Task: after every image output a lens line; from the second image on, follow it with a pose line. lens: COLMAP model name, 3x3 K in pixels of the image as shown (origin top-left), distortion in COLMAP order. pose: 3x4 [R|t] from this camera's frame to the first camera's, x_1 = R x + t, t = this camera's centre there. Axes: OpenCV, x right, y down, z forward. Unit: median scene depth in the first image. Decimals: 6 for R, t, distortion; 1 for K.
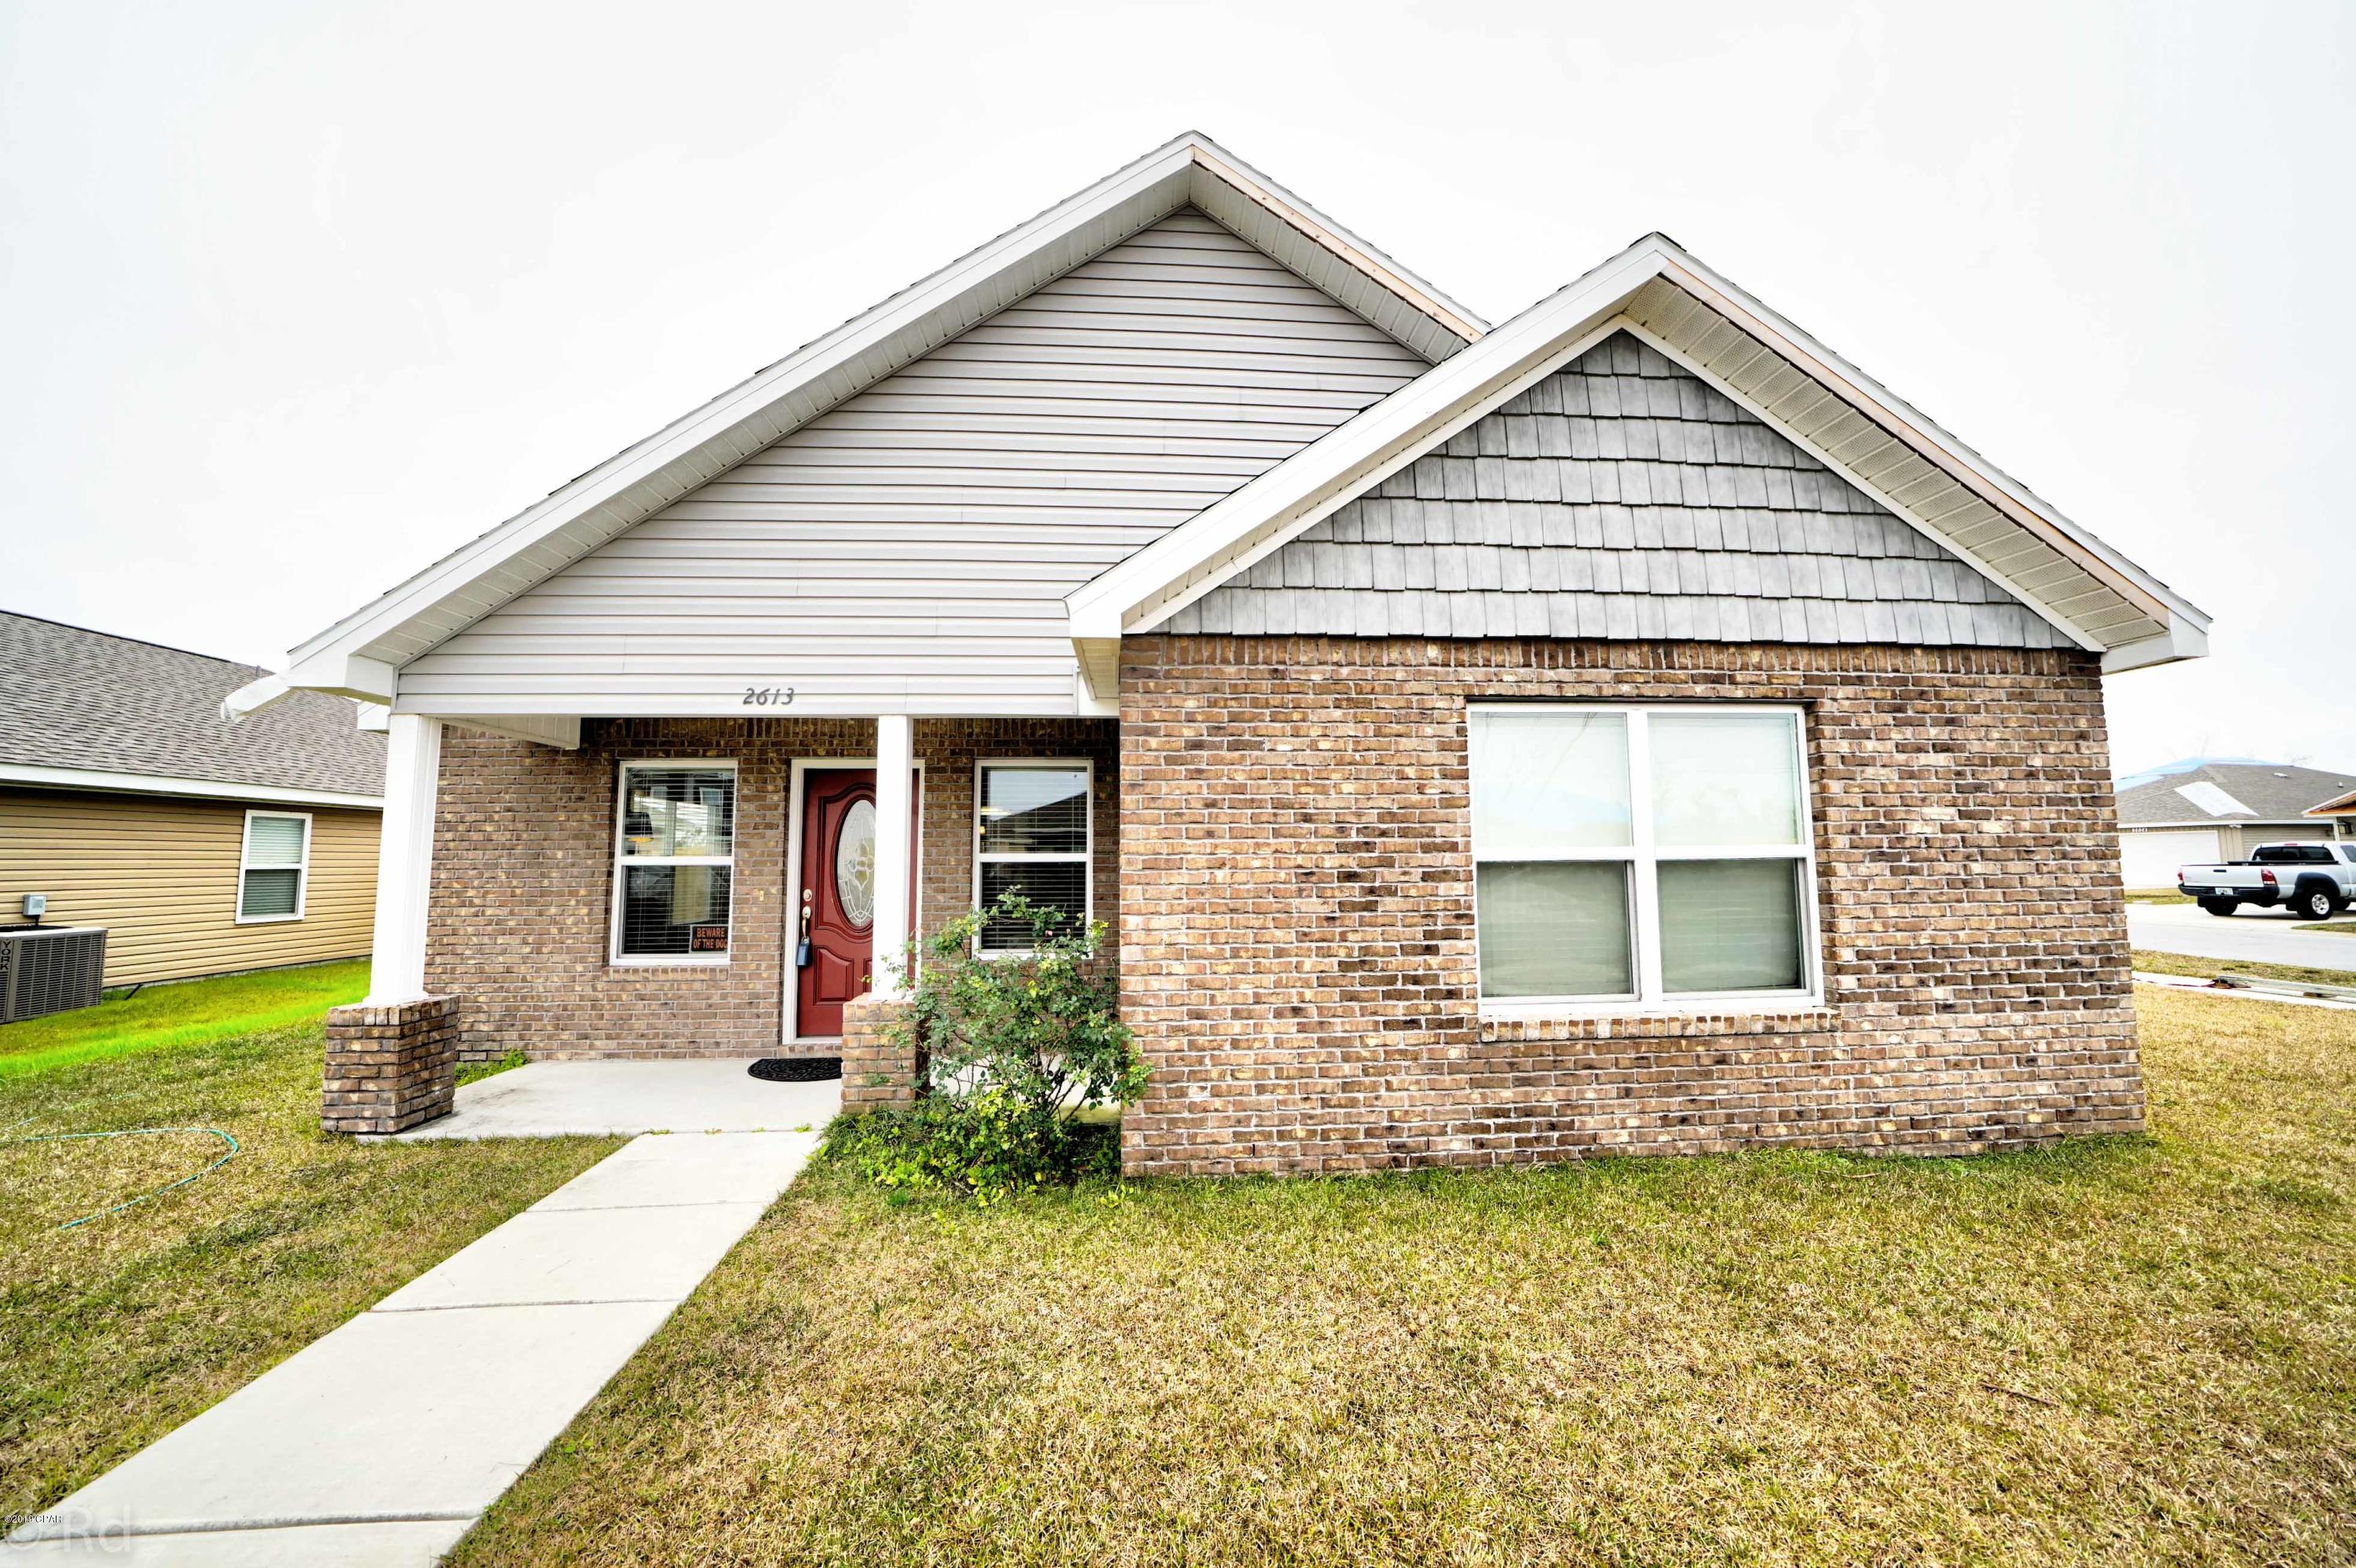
lens RADIAL K [[814.1, 0, 1178.0], [0, 814.1, 784.0], [0, 0, 1]] dist [-0.018204, 0.000181]
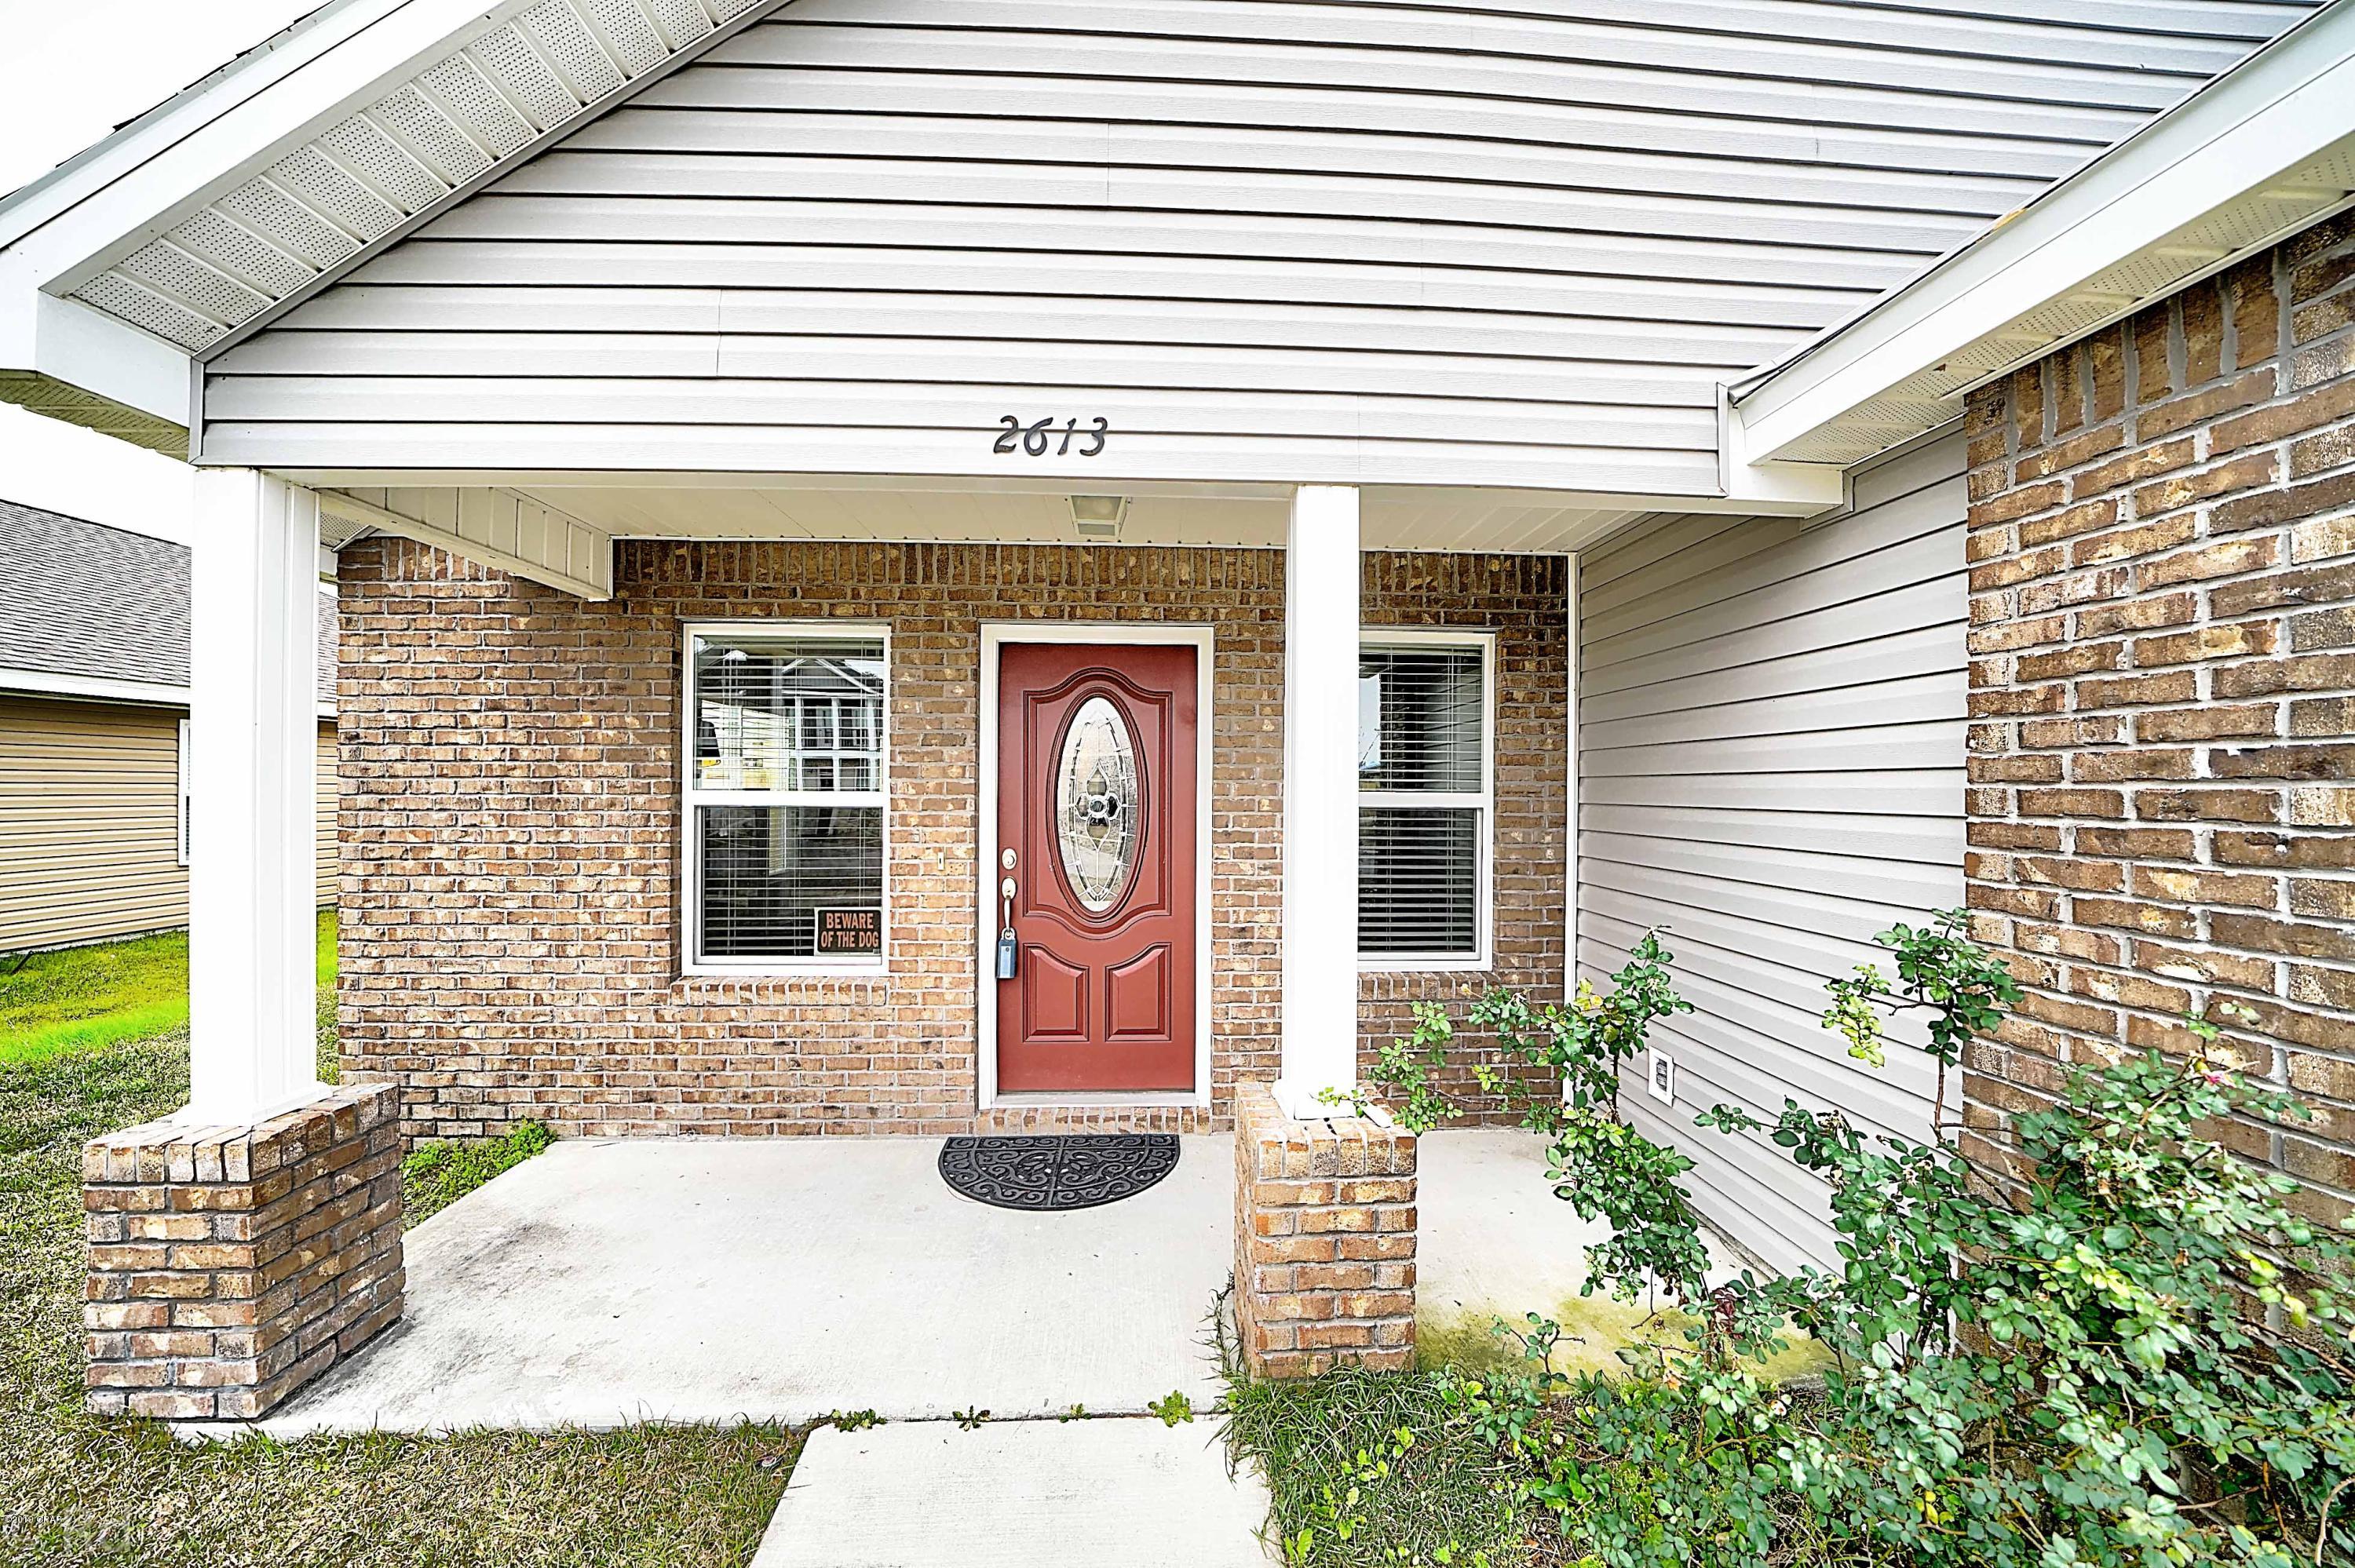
lens RADIAL K [[806.8, 0, 1177.5], [0, 806.8, 784.0], [0, 0, 1]] dist [-0.022393, 0.001993]
pose [[0.999876, 0.011581, -0.010702, -0.344796], [-0.010593, 0.996049, 0.088176, 0.031671], [0.011681, -0.088051, 0.996047, 0.443432]]
